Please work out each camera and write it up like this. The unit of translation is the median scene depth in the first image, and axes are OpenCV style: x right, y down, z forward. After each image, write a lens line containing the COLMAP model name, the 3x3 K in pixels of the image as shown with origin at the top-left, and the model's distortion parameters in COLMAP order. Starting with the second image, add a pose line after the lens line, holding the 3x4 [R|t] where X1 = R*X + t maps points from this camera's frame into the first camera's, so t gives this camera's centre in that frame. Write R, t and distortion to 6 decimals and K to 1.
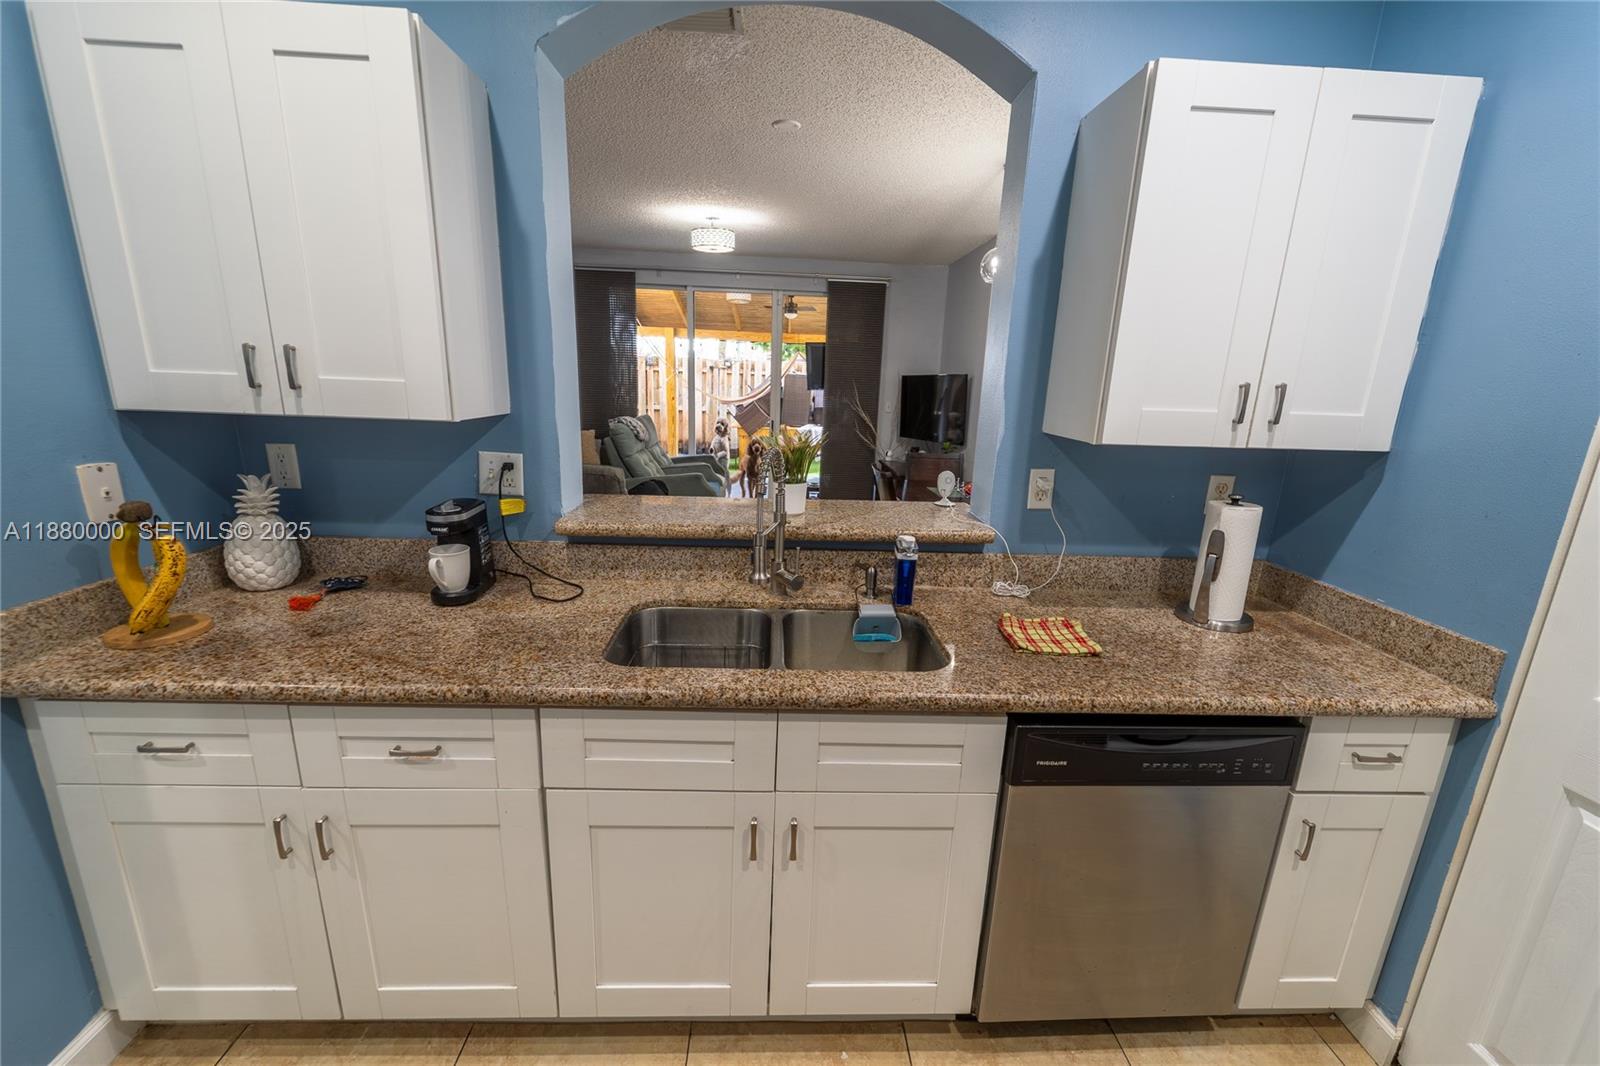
lens RADIAL K [[638.8, 0, 805.4], [0, 638.8, 539.1], [0, 0, 1]] dist [0.000632, -0.001852]
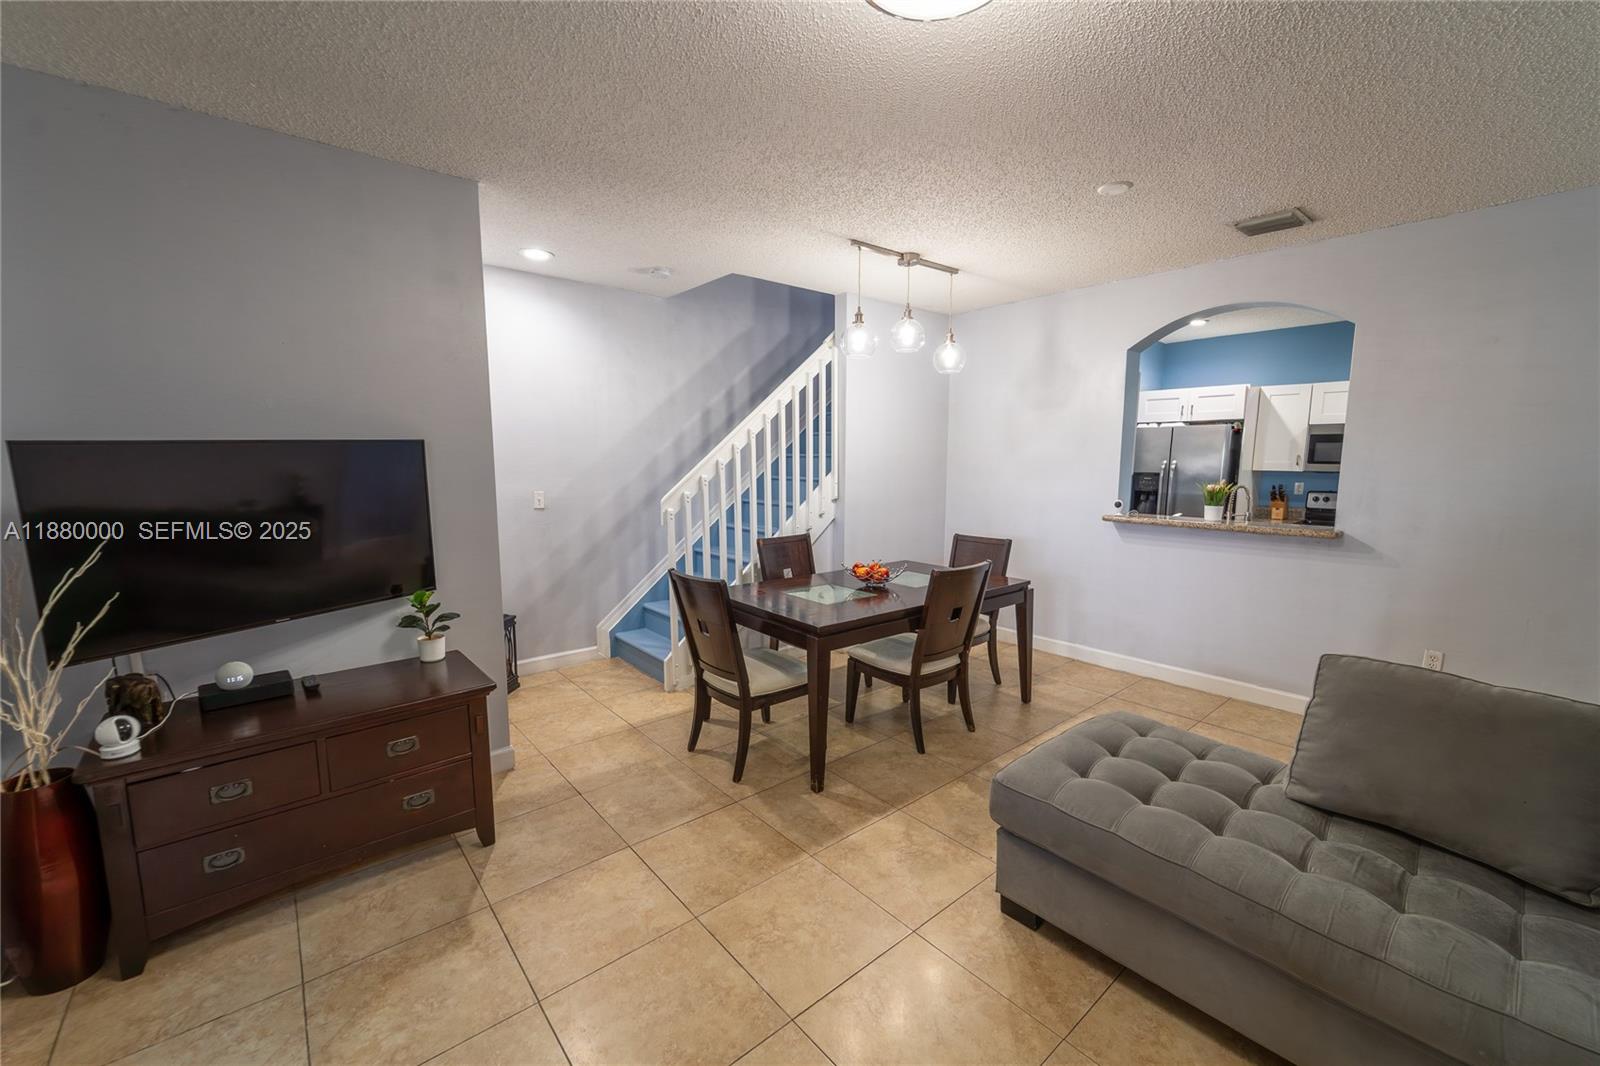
lens RADIAL K [[638.8, 0, 805.4], [0, 638.8, 539.1], [0, 0, 1]] dist [0.000632, -0.001852]
pose [[-0.611737, -0.140344, 0.778513, -1.092936], [0.170518, 0.937607, 0.303014, -1.090811], [-0.772465, 0.318115, -0.549637, 4.086768]]
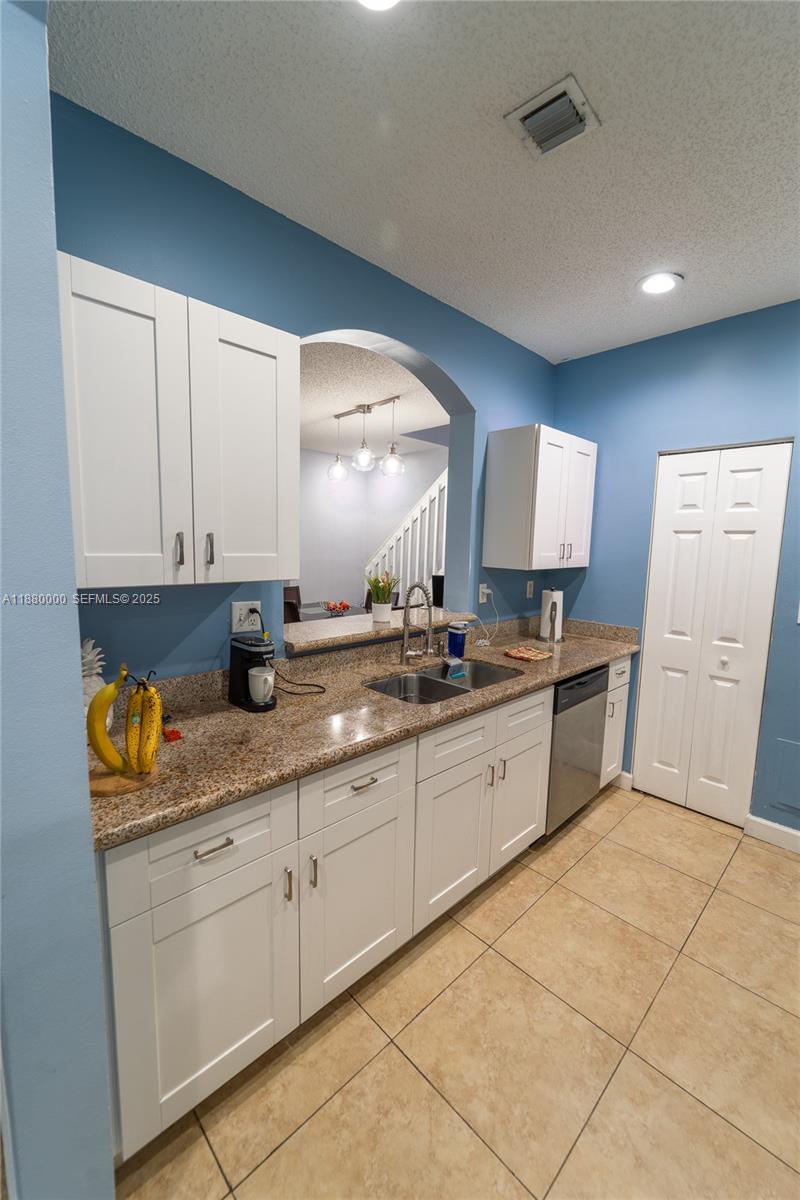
lens RADIAL K [[479.1, 0, 403.0], [0, 479.1, 599.6], [0, 0, 1]] dist [0.000632, -0.001852]
pose [[0.747242, -0.099028, 0.657132, -1.030662], [0.166668, 0.985158, -0.041061, -0.044082], [-0.643313, 0.140206, 0.752656, -0.018329]]
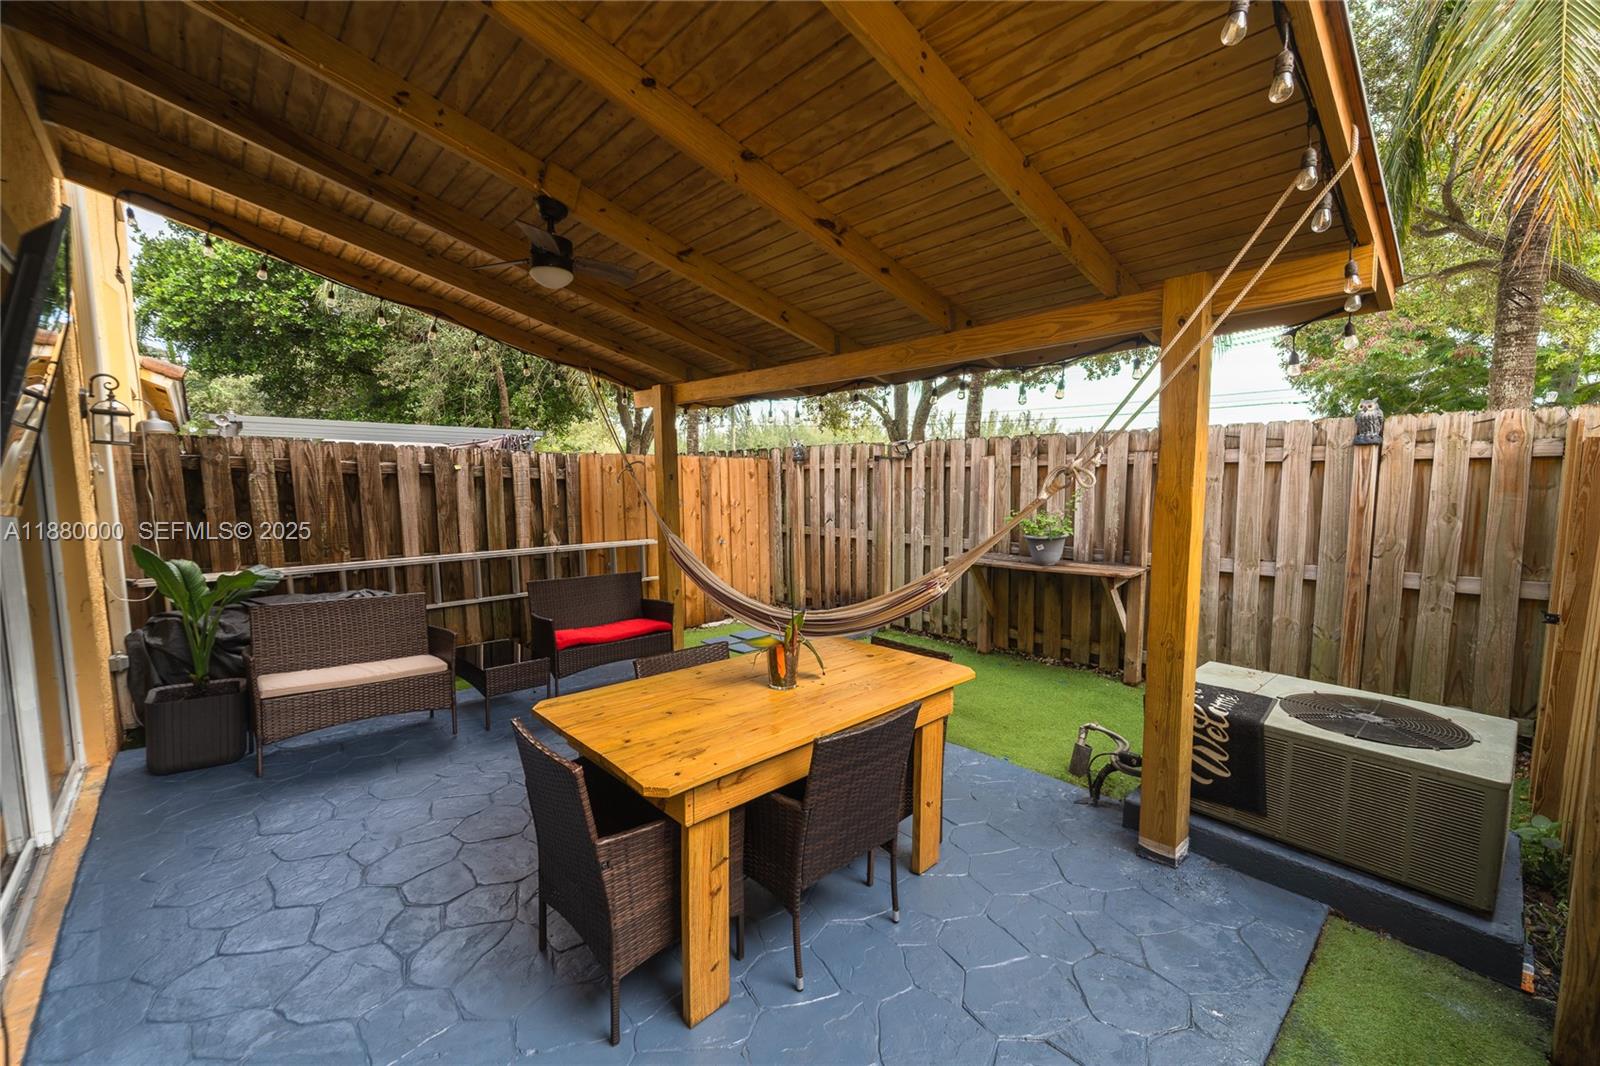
lens RADIAL K [[650.0, 0, 802.8], [0, 650.0, 537.5], [0, 0, 1]] dist [0.000186, -0.000552]
pose [[0.646447, 0.032985, -0.762246, 1.741750], [-0.157594, 0.983293, -0.091101, -1.200986], [0.746506, 0.179017, 0.640845, 5.102112]]
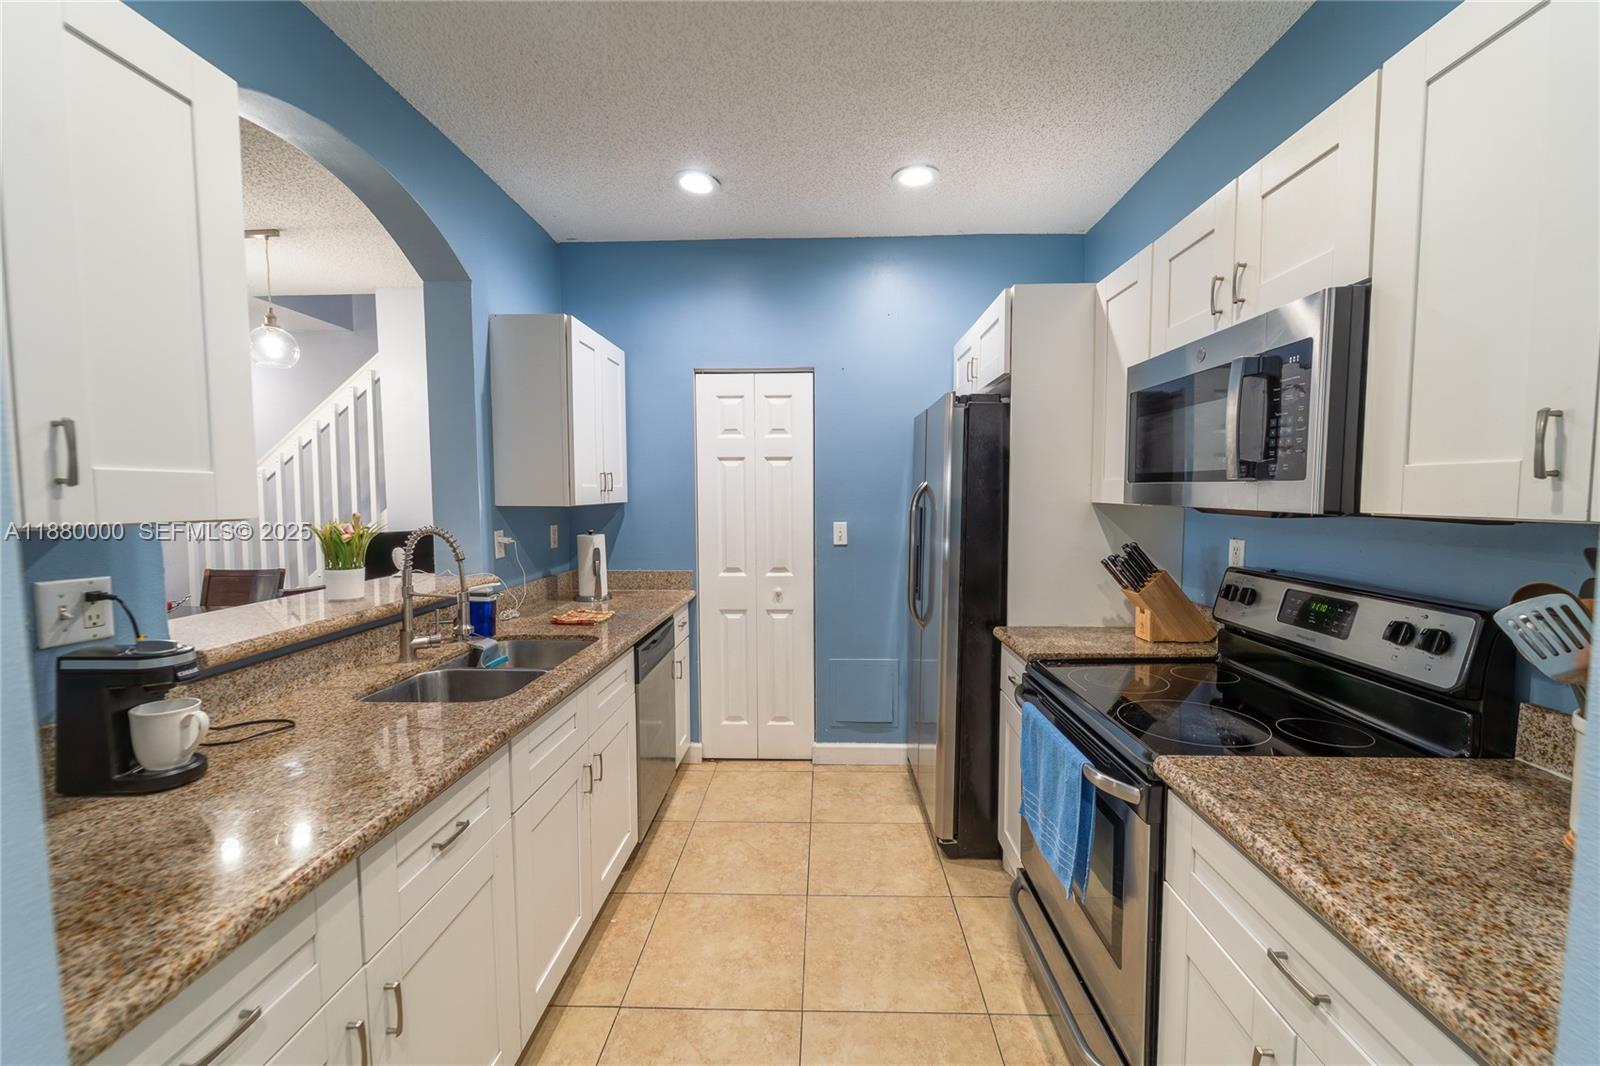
lens RADIAL K [[637.1, 0, 806.4], [0, 637.1, 535.0], [0, 0, 1]] dist [0.000684, -0.002263]
pose [[0.074927, -0.101146, 0.992046, -1.212422], [0.250182, 0.964931, 0.079486, -0.046317], [-0.965295, 0.242236, 0.097604, 0.209756]]
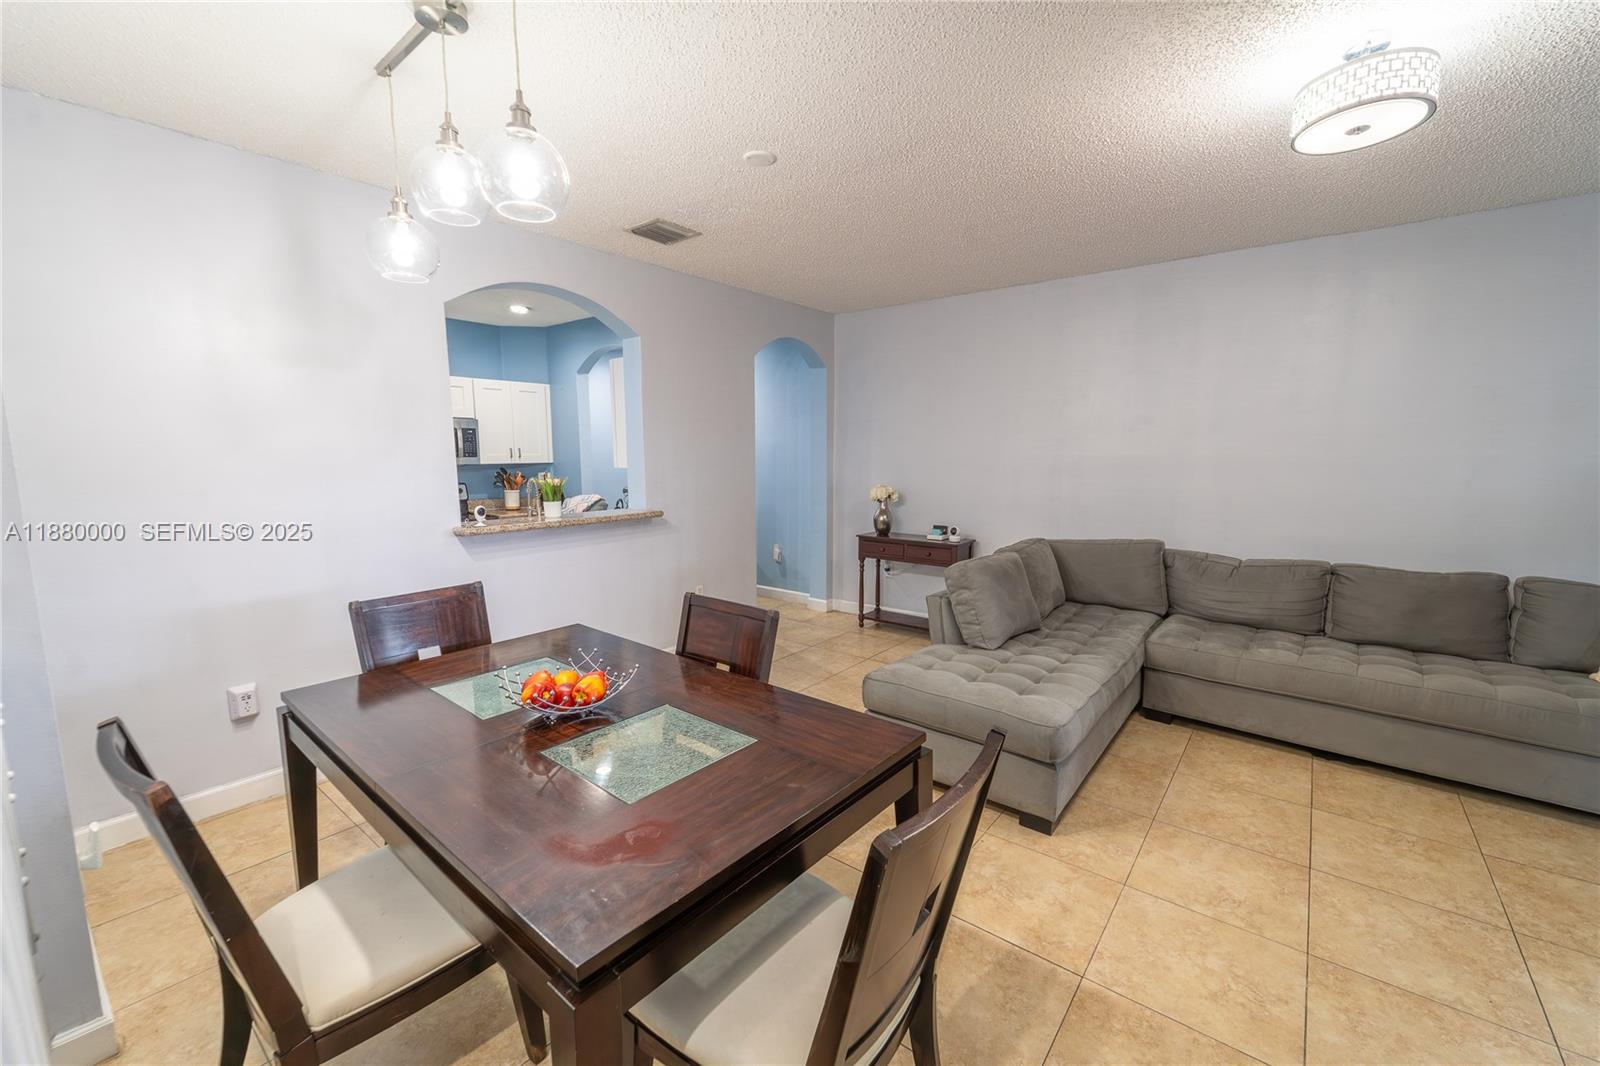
lens RADIAL K [[643.9, 0, 803.2], [0, 643.9, 536.5], [0, 0, 1]] dist [0.000546, -0.002400]
pose [[-0.655186, 0.064822, -0.752681, 1.241754], [-0.206127, 0.943171, 0.260654, -0.843601], [0.726803, 0.325925, -0.604591, 3.525849]]
